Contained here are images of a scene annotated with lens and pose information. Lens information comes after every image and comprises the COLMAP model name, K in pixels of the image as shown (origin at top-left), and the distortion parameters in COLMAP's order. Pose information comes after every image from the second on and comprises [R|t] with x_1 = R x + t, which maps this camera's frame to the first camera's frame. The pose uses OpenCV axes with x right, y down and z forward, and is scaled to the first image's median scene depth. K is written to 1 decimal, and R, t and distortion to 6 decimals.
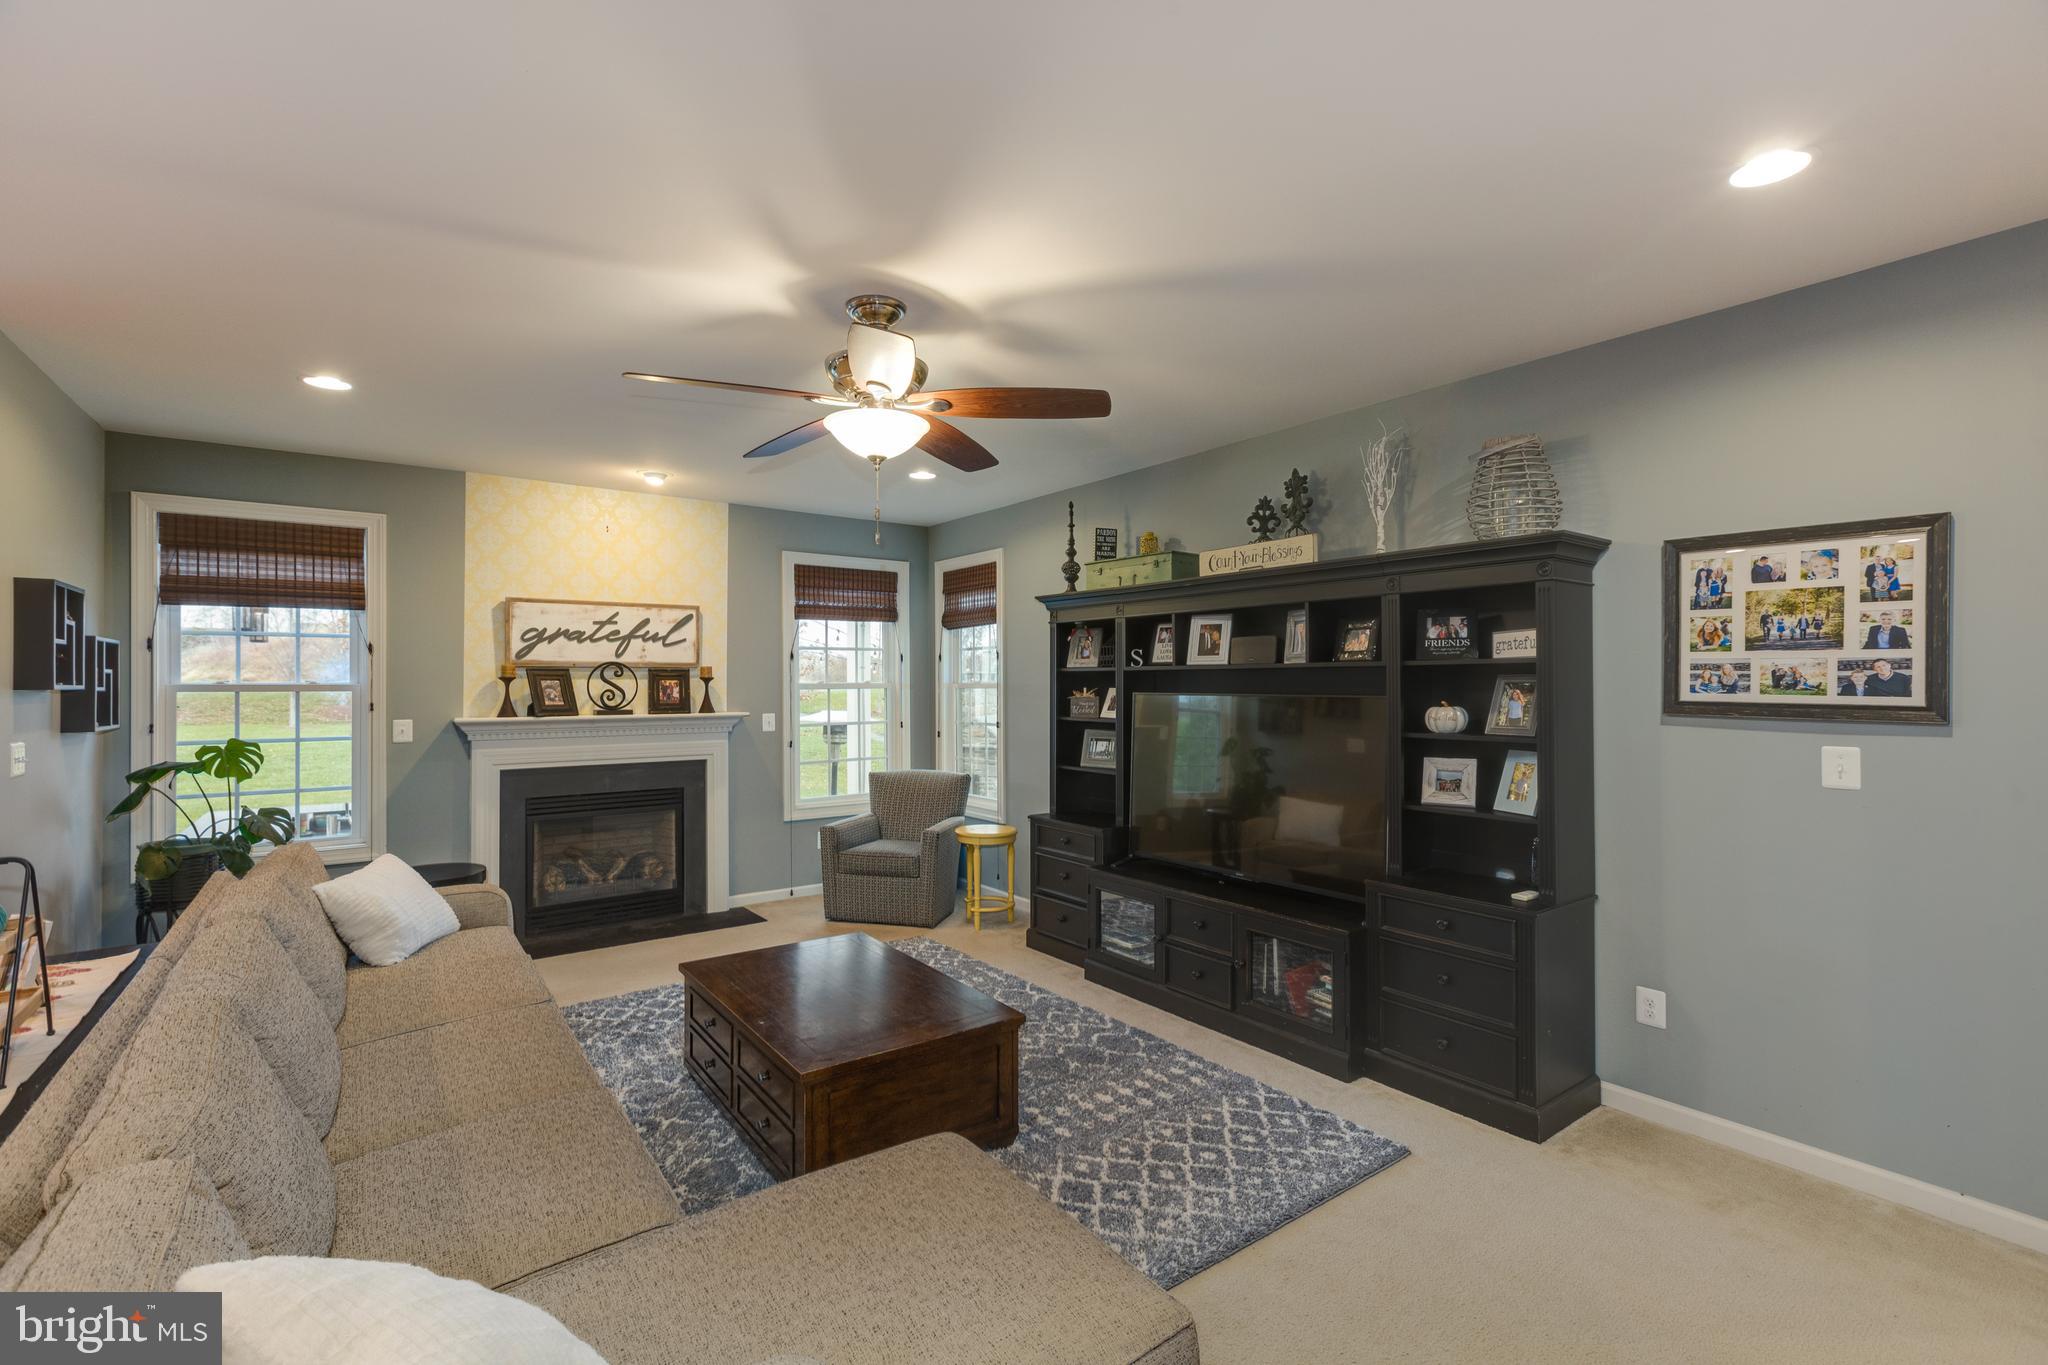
lens RADIAL K [[910.1, 0, 1031.6], [0, 910.1, 682.5], [0, 0, 1]] dist [0.007813, -0.000634]
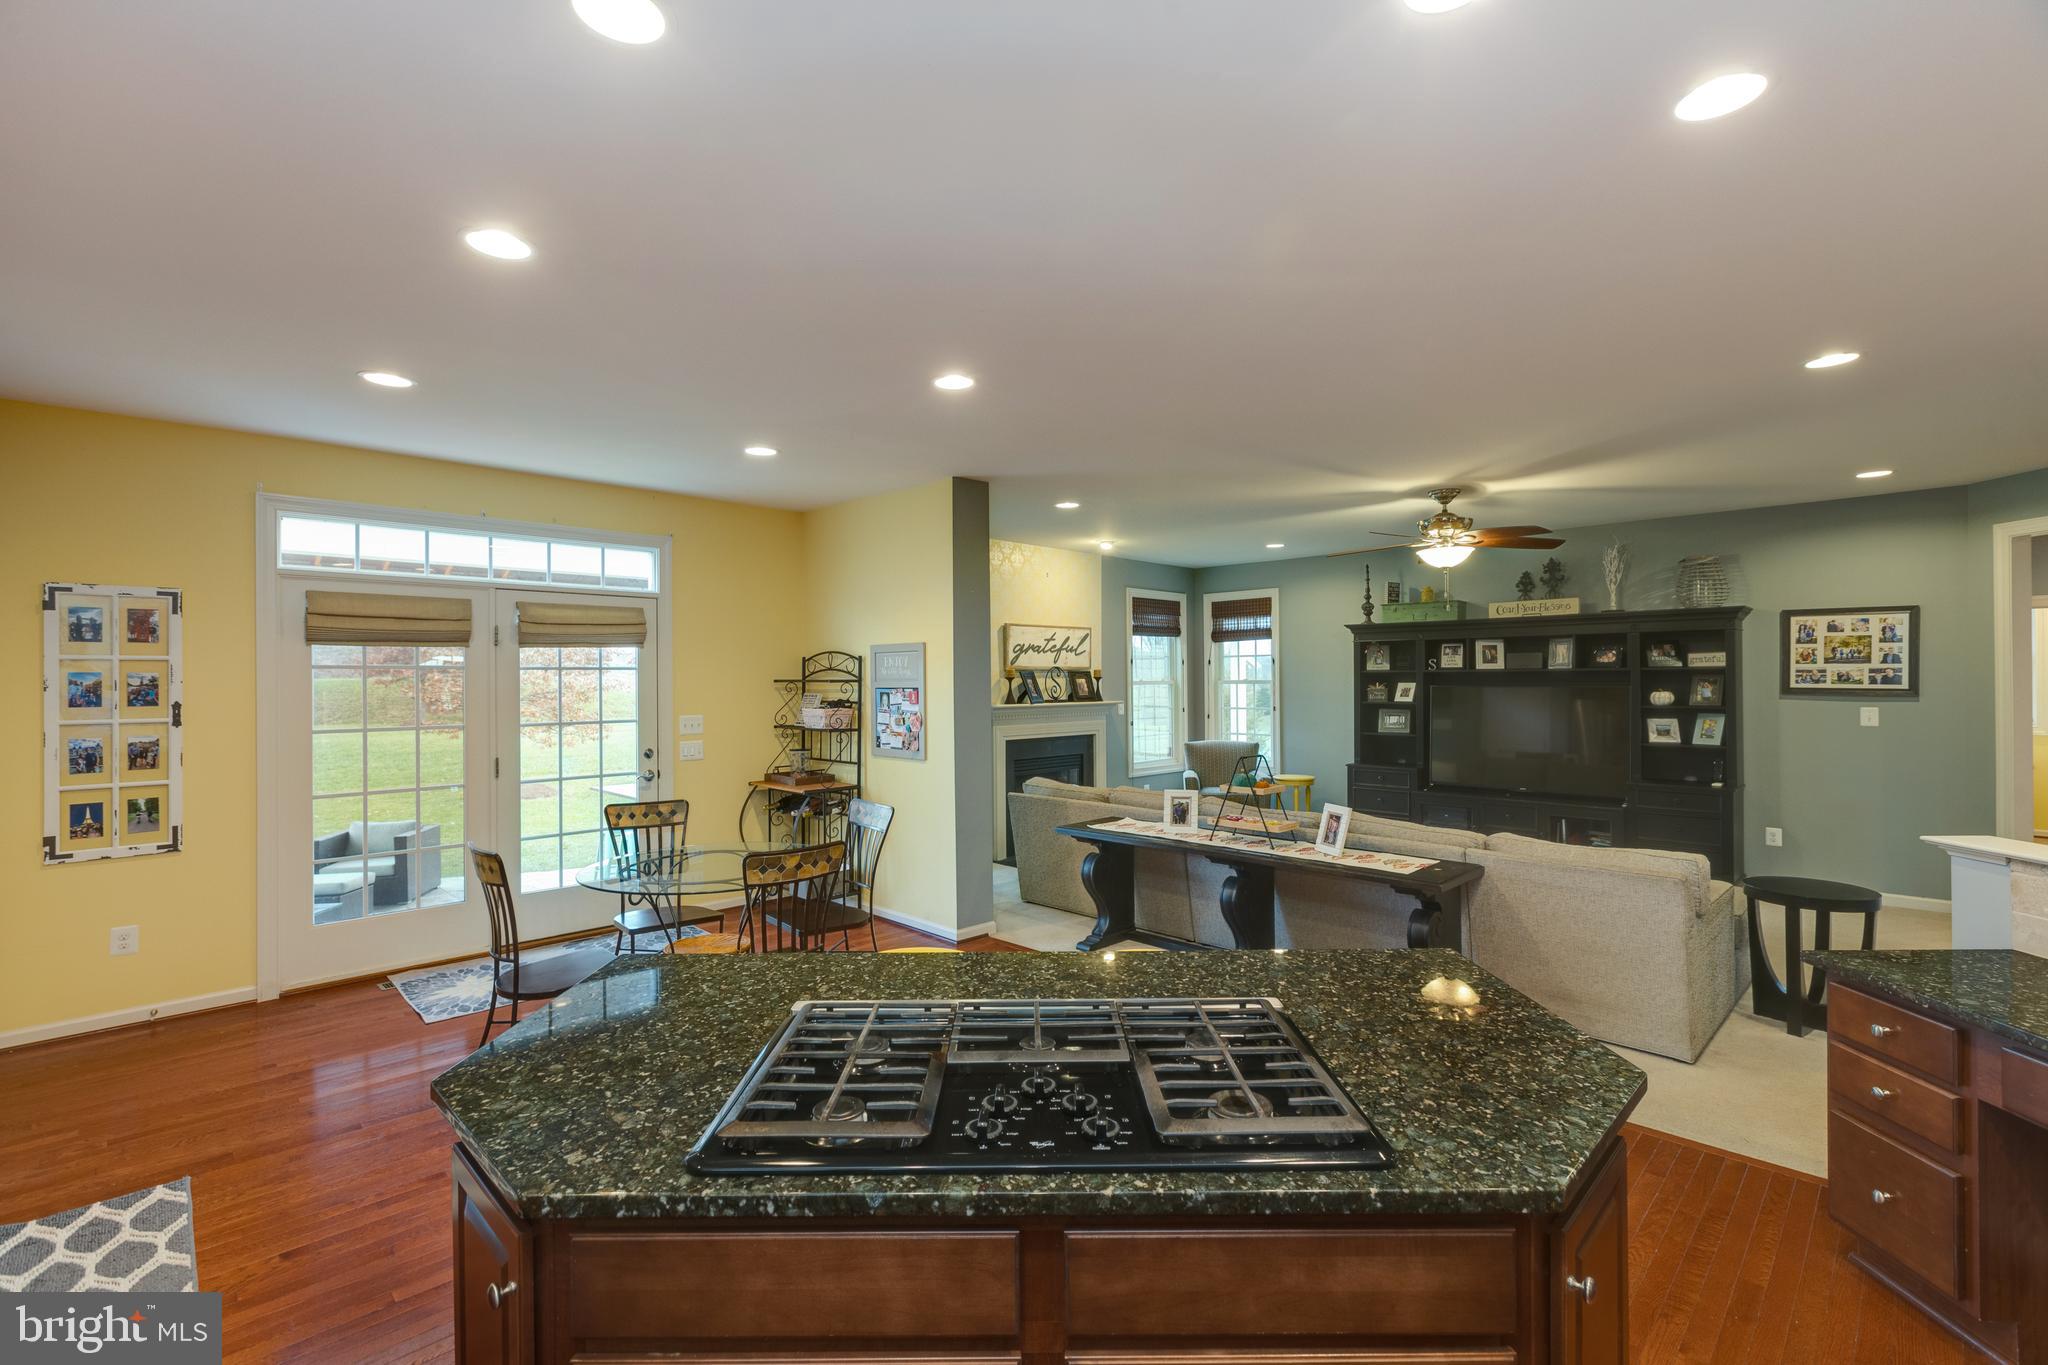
lens RADIAL K [[910.1, 0, 1032.8], [0, 910.1, 679.5], [0, 0, 1]] dist [0.007813, -0.000634]
pose [[0.988945, -0.003018, 0.148251, -0.874991], [0.003015, 0.999995, 0.000246, -0.002592], [-0.148251, 0.000204, 0.988950, -0.539686]]
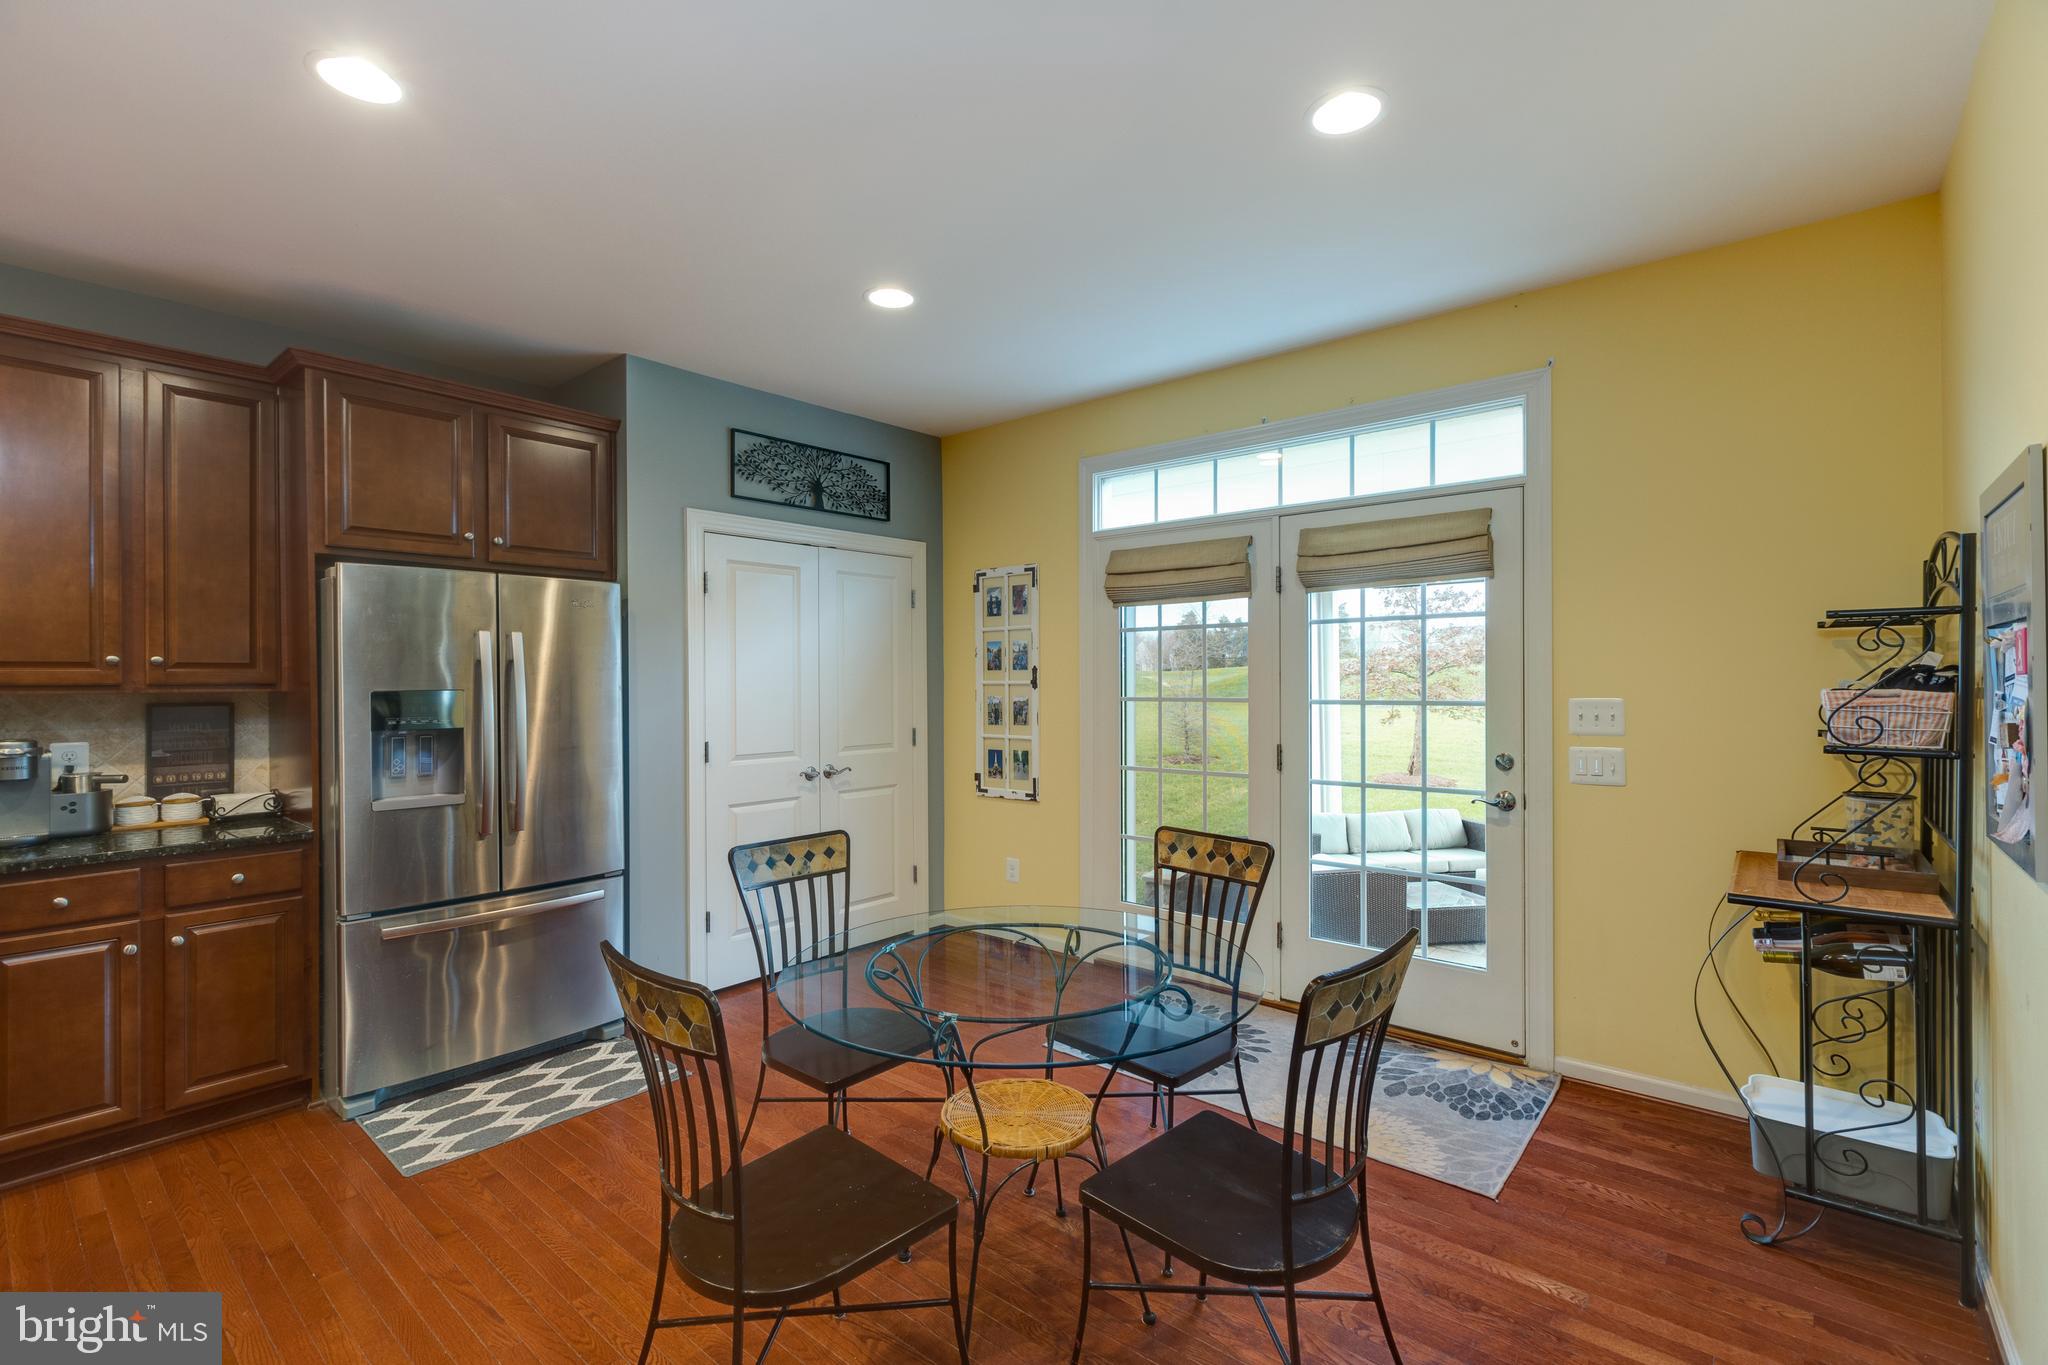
lens RADIAL K [[910.1, 0, 1025.8], [0, 910.1, 678.9], [0, 0, 1]] dist [0.007813, -0.000634]
pose [[0.232315, 0.002033, -0.972638, -0.608404], [0.005638, 0.999978, 0.003436, 0.028062], [0.972624, -0.006282, 0.232299, 0.247050]]
